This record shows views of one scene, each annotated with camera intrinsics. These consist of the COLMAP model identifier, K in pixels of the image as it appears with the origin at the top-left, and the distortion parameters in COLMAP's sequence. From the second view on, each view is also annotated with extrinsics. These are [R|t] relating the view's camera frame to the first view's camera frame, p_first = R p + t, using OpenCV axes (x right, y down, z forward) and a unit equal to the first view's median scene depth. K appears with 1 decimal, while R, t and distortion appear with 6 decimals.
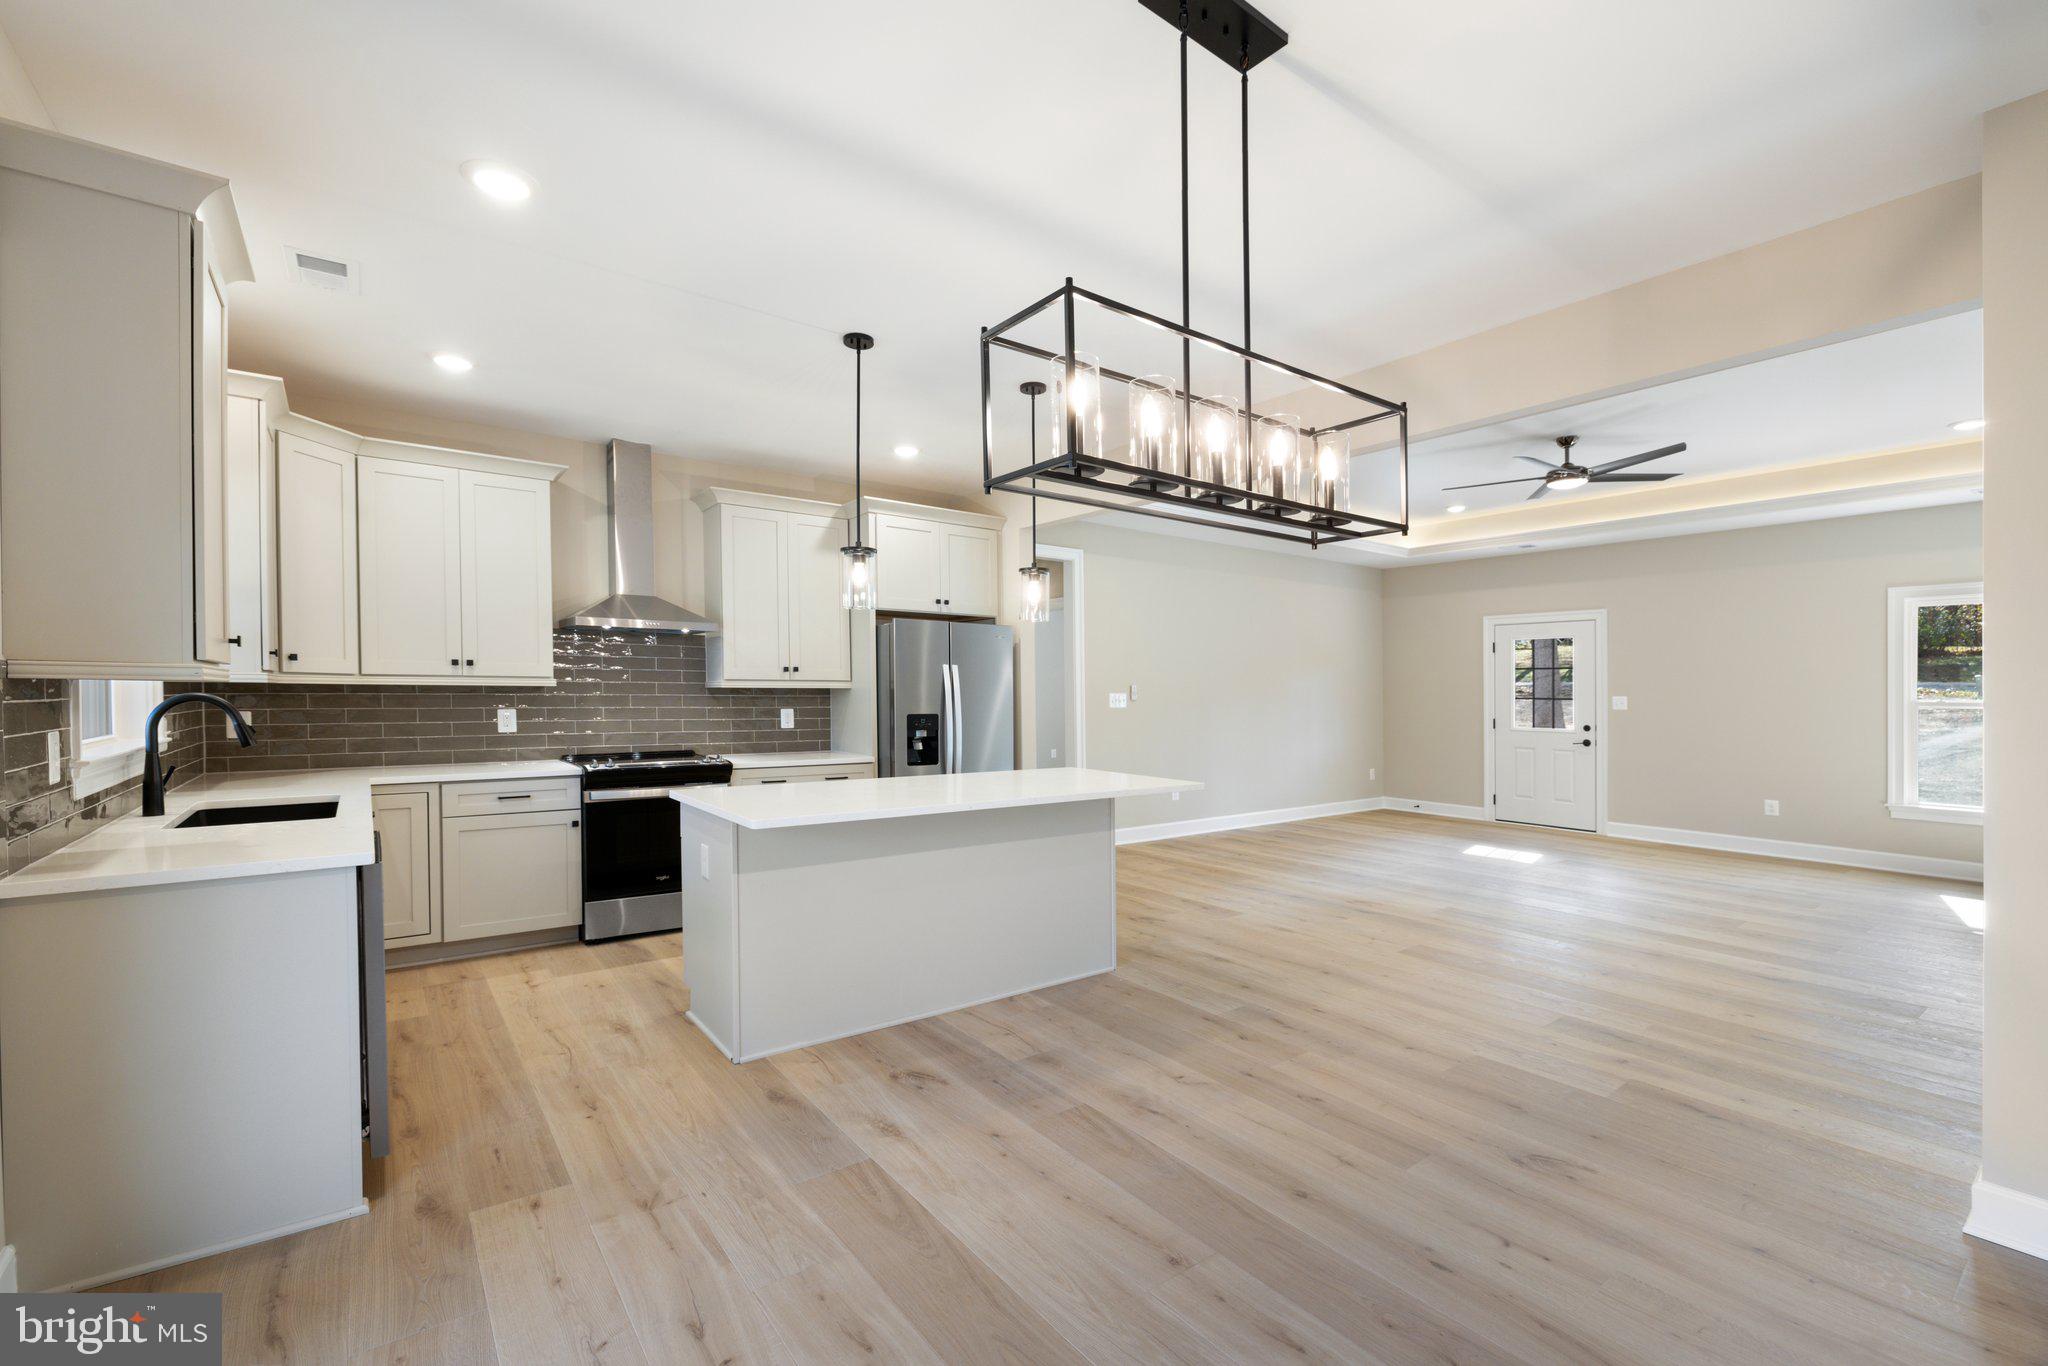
lens RADIAL K [[860.3, 0, 1005.7], [0, 860.3, 694.3], [0, 0, 1]] dist [-0.000128, 0.000145]
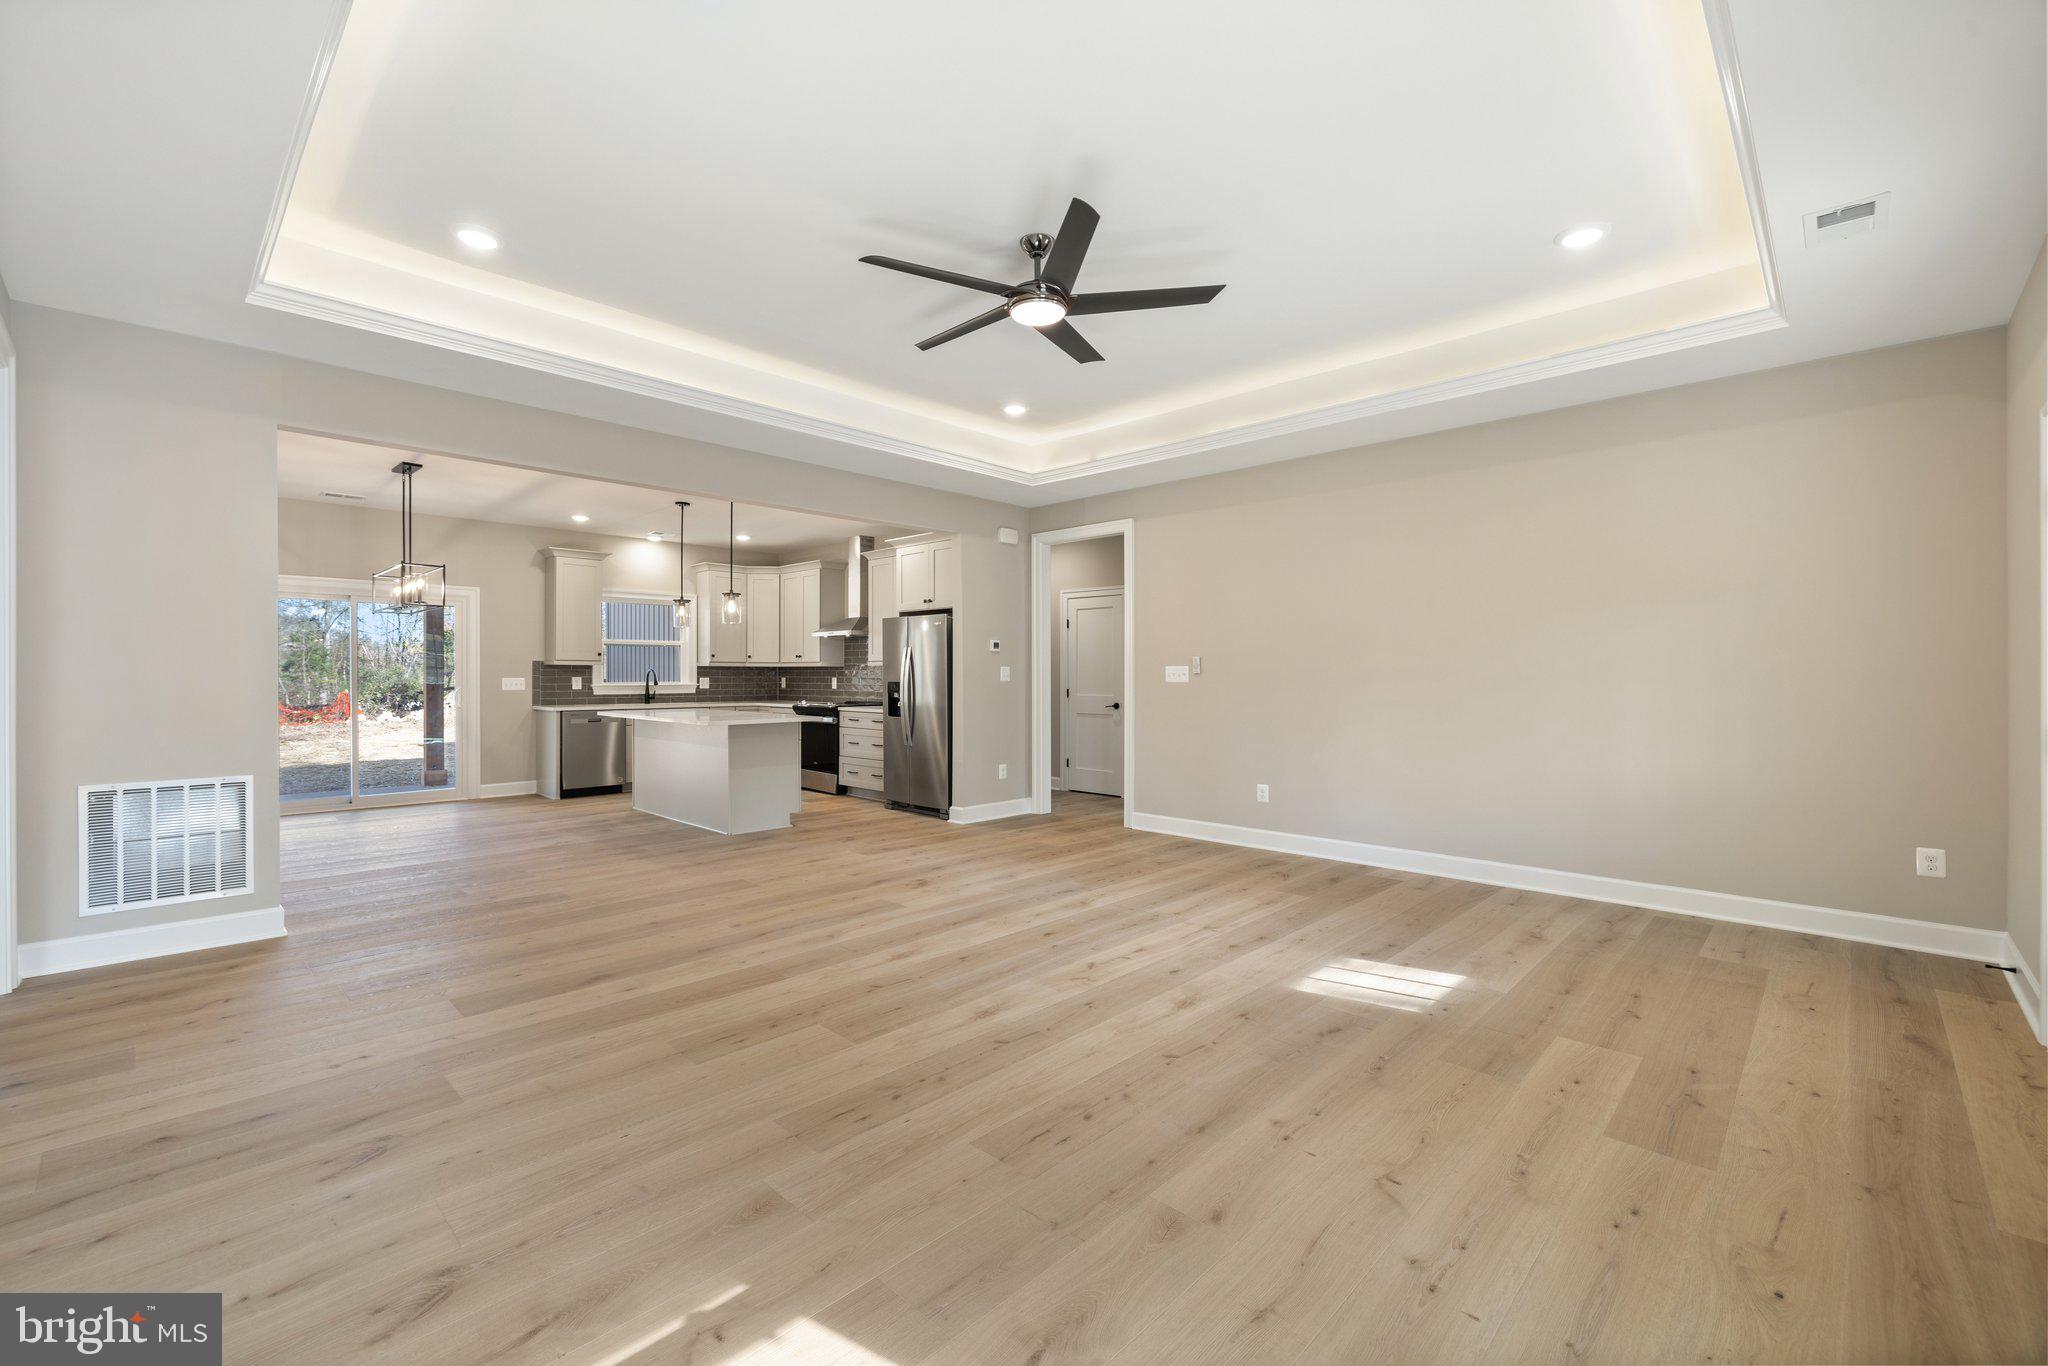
lens RADIAL K [[860.3, 0, 1011.4], [0, 860.3, 684.1], [0, 0, 1]] dist [-0.000128, 0.000145]
pose [[0.160673, 0.003477, -0.987002, 1.711311], [-0.004700, 0.999985, 0.002757, 0.027323], [0.986997, 0.004196, 0.160687, 1.197150]]
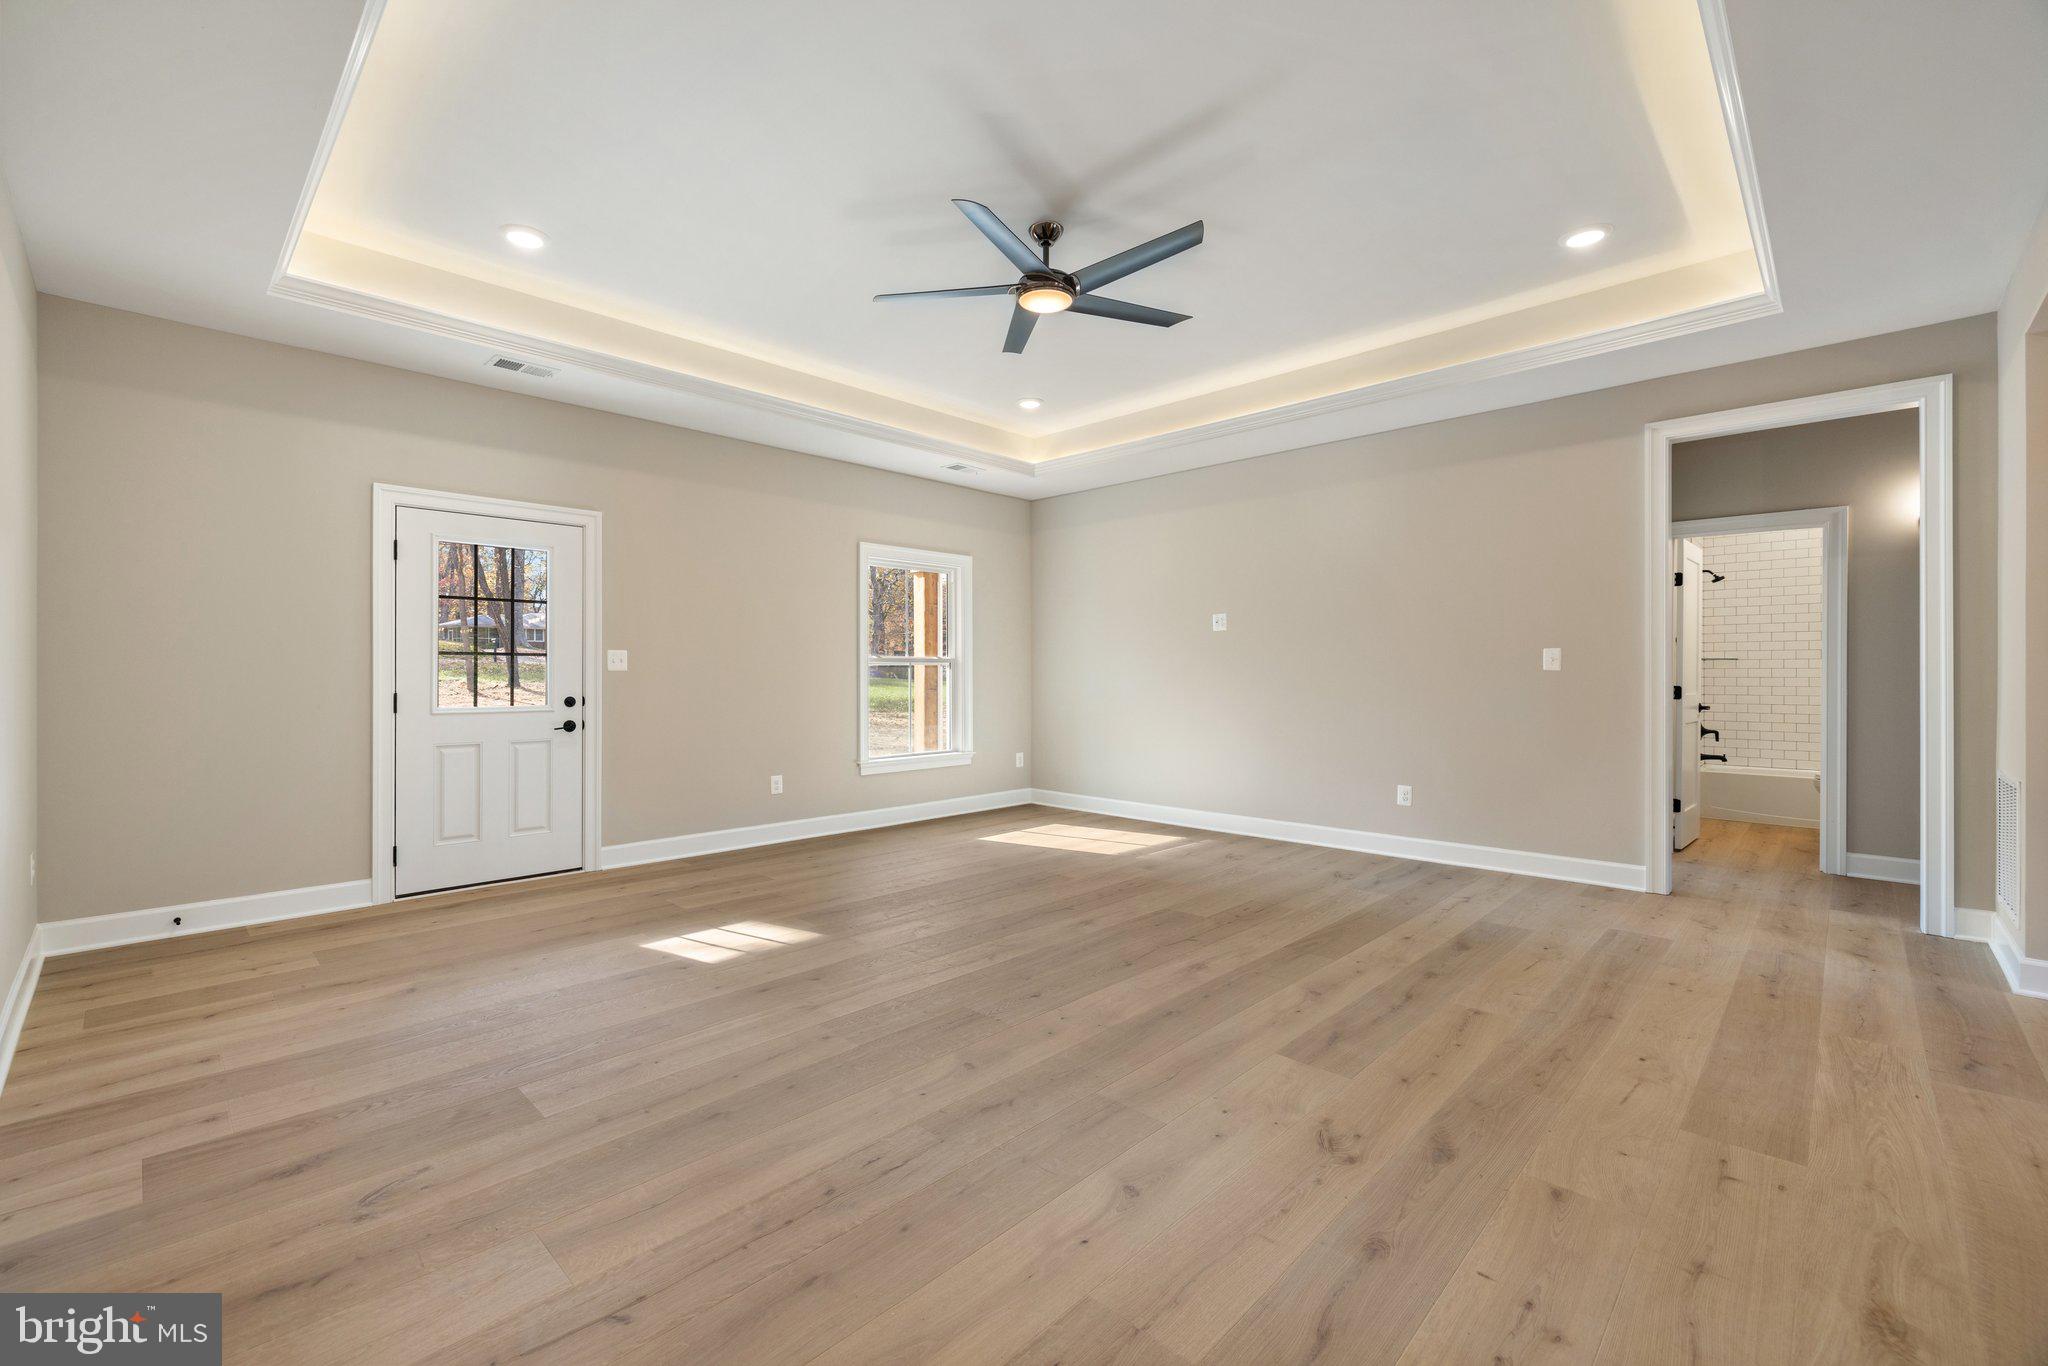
lens RADIAL K [[860.3, 0, 994.9], [0, 860.3, 672.4], [0, 0, 1]] dist [-0.000128, 0.000145]
pose [[-0.151920, -0.007892, 0.988361, 0.059927], [0.002643, 0.999961, 0.008391, 0.027796], [-0.988389, 0.003887, -0.151893, 1.536139]]
